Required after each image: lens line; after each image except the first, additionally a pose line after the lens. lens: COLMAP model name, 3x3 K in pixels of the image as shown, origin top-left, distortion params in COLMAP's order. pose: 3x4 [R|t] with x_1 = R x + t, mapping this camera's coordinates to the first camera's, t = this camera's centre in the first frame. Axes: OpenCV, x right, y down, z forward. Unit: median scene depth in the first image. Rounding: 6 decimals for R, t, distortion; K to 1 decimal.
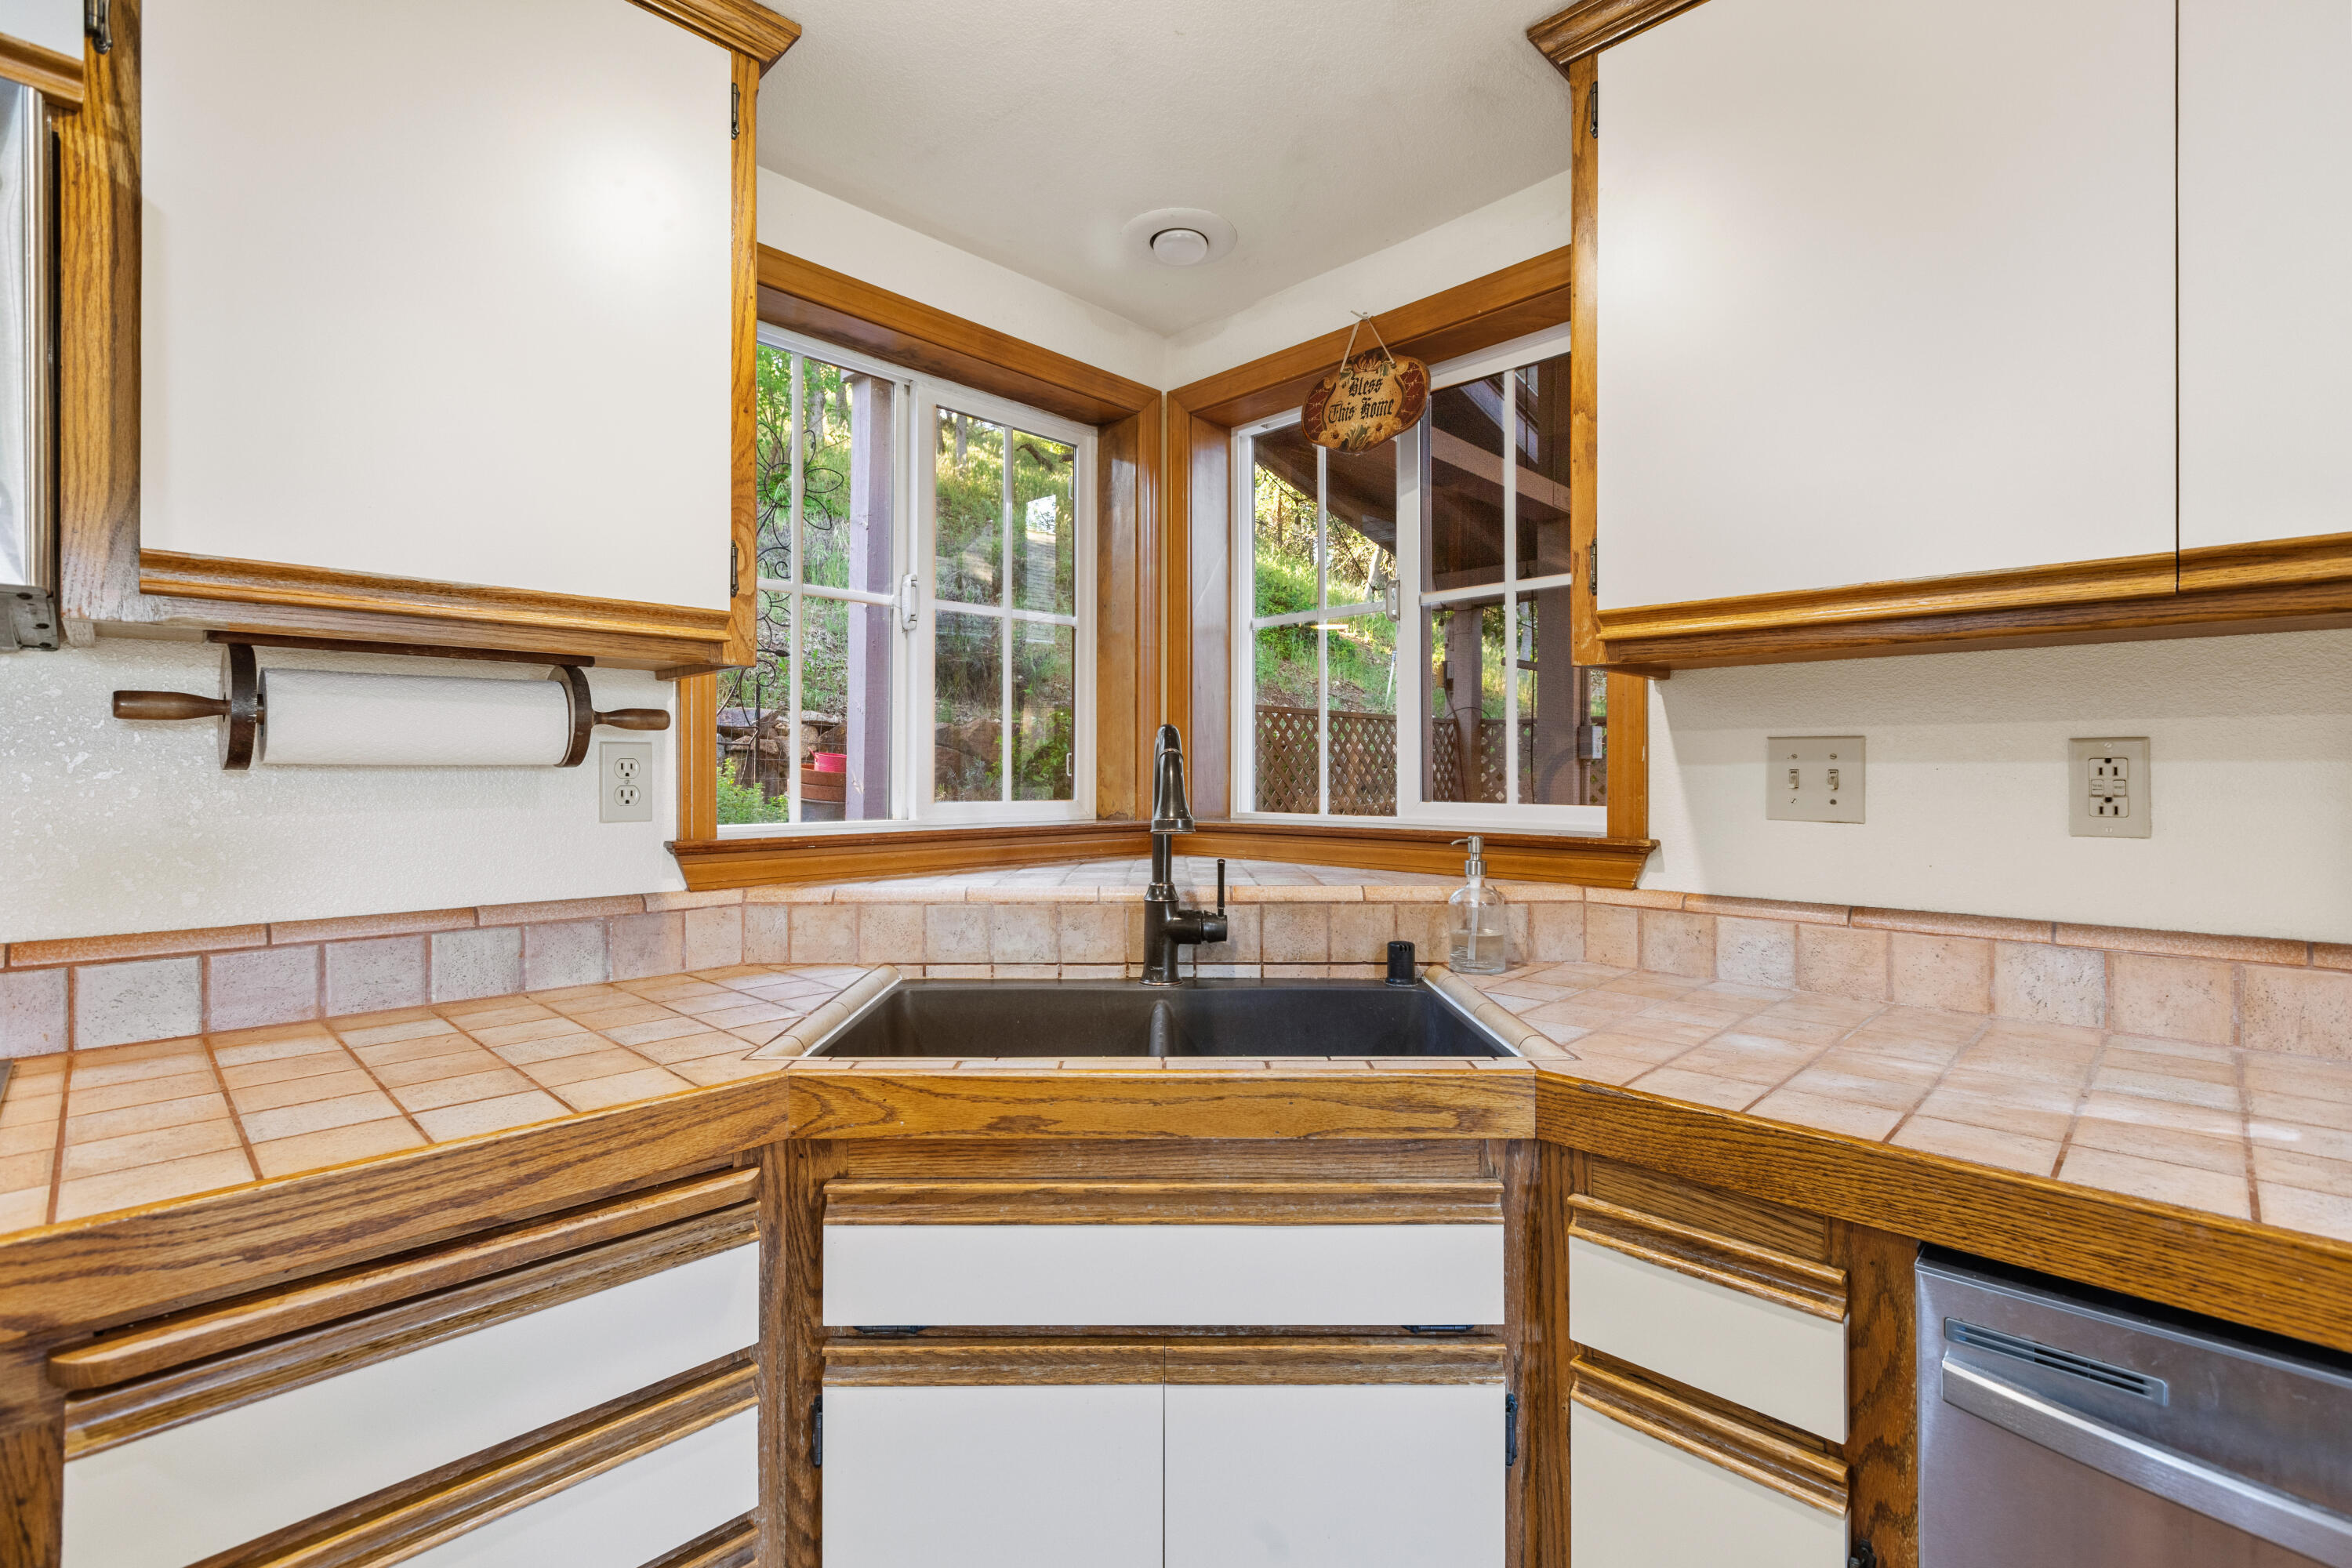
lens RADIAL K [[1053.8, 0, 1172.9], [0, 1053.8, 760.0], [0, 0, 1]] dist [-0.001544, 0.000490]
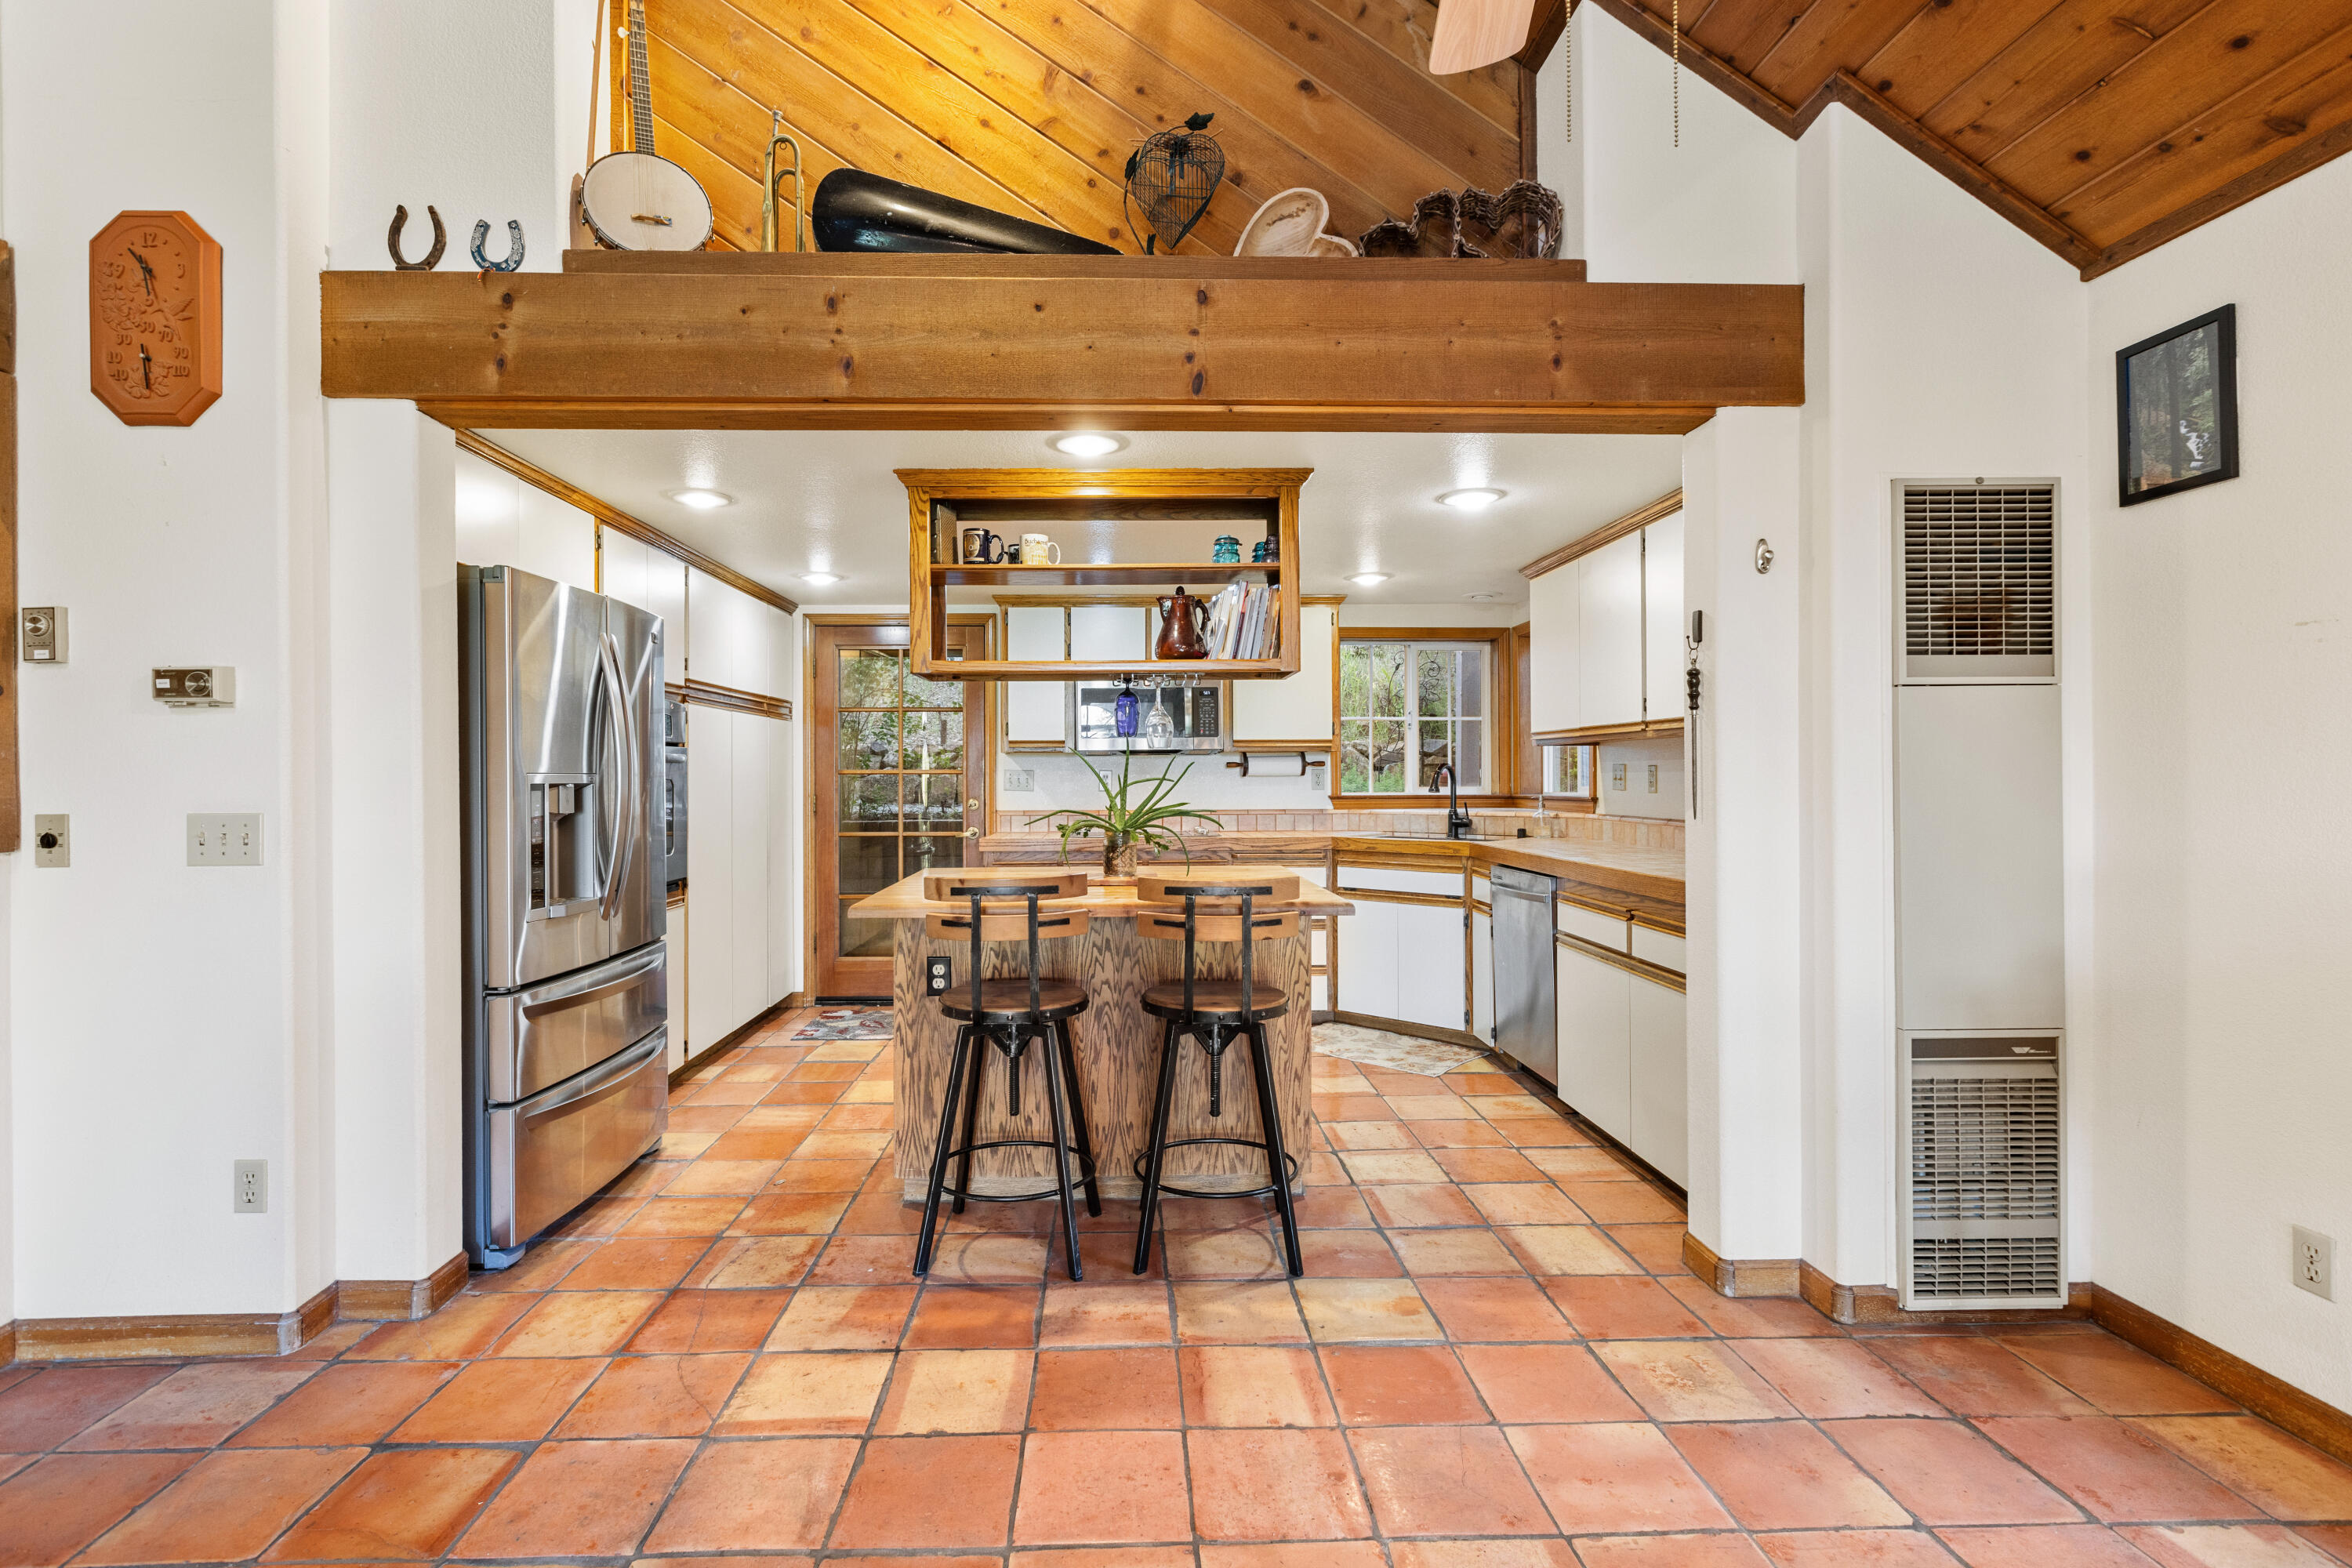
lens RADIAL K [[1053.8, 0, 1138.2], [0, 1053.8, 783.1], [0, 0, 1]] dist [-0.001544, 0.000490]
pose [[0.718654, -0.000774, -0.695368, 1.866788], [0.013908, 0.999815, 0.013260, -0.029267], [0.695229, -0.019201, 0.718532, -2.460701]]
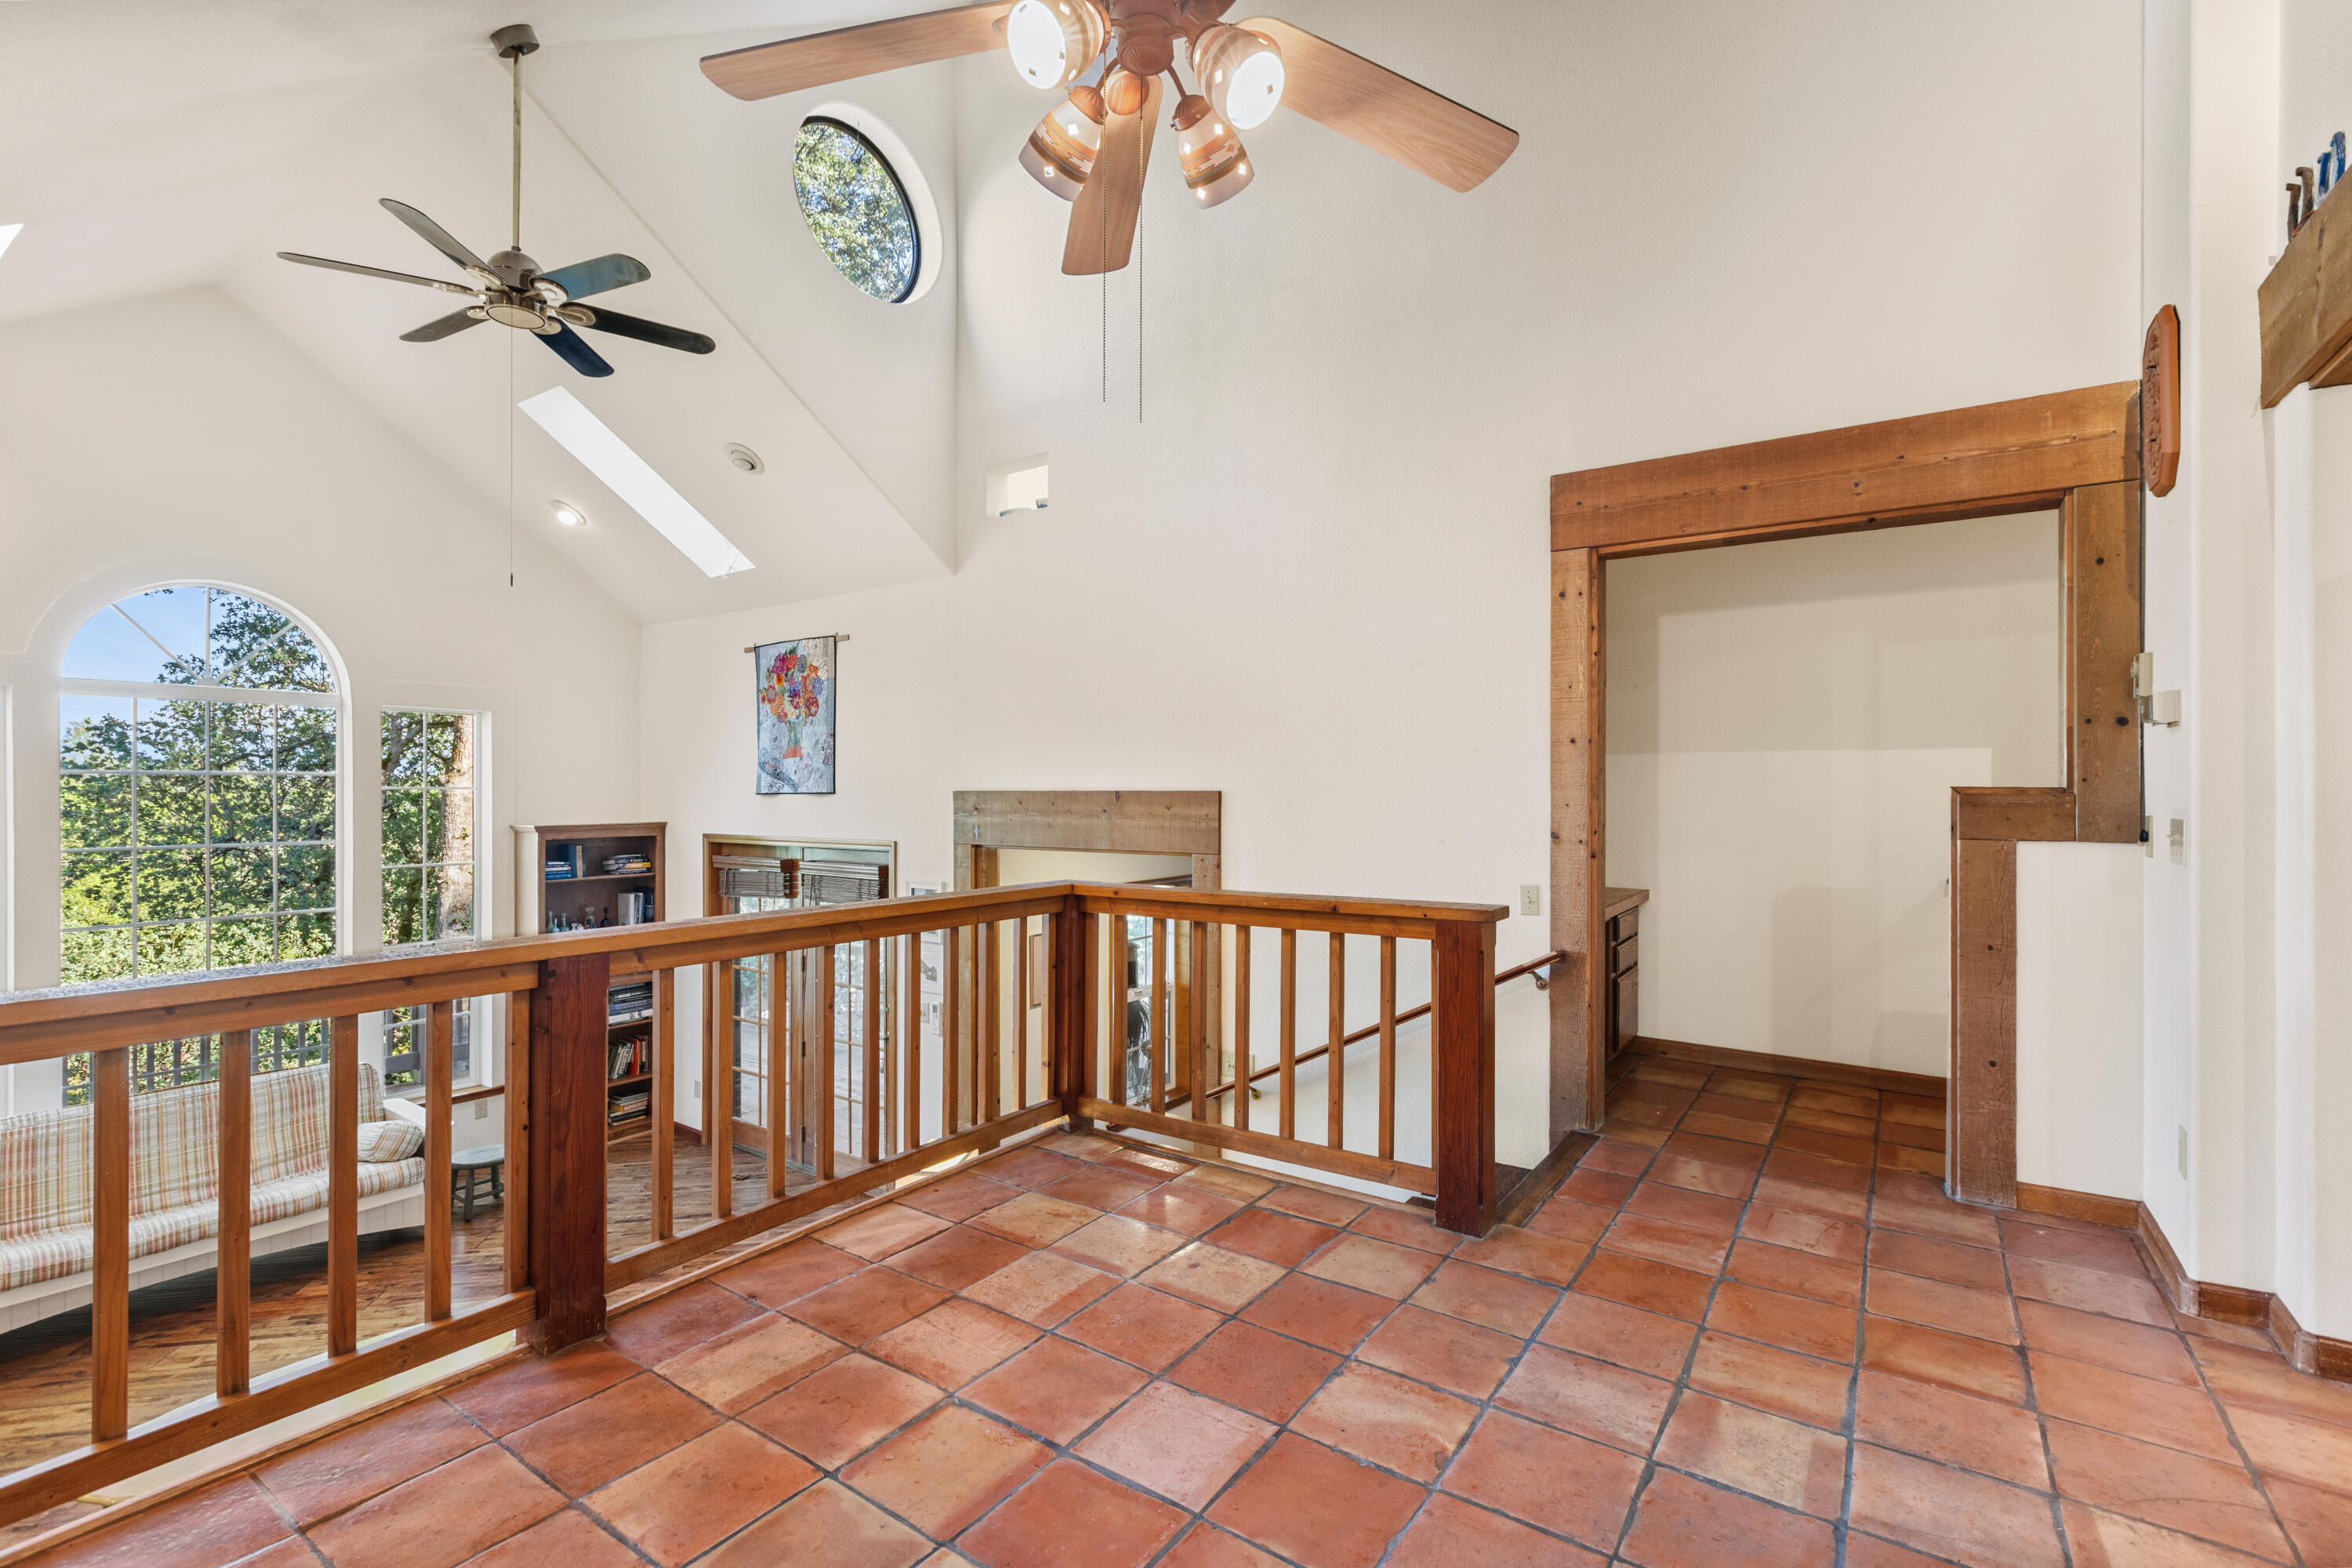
lens RADIAL K [[1053.8, 0, 1161.7], [0, 1053.8, 780.1], [0, 0, 1]] dist [-0.001544, 0.000490]
pose [[-0.985095, -0.005516, -0.171920, 1.799808], [-0.002580, 0.999847, -0.017293, -0.010000], [0.171989, -0.016592, -0.984959, -0.737969]]
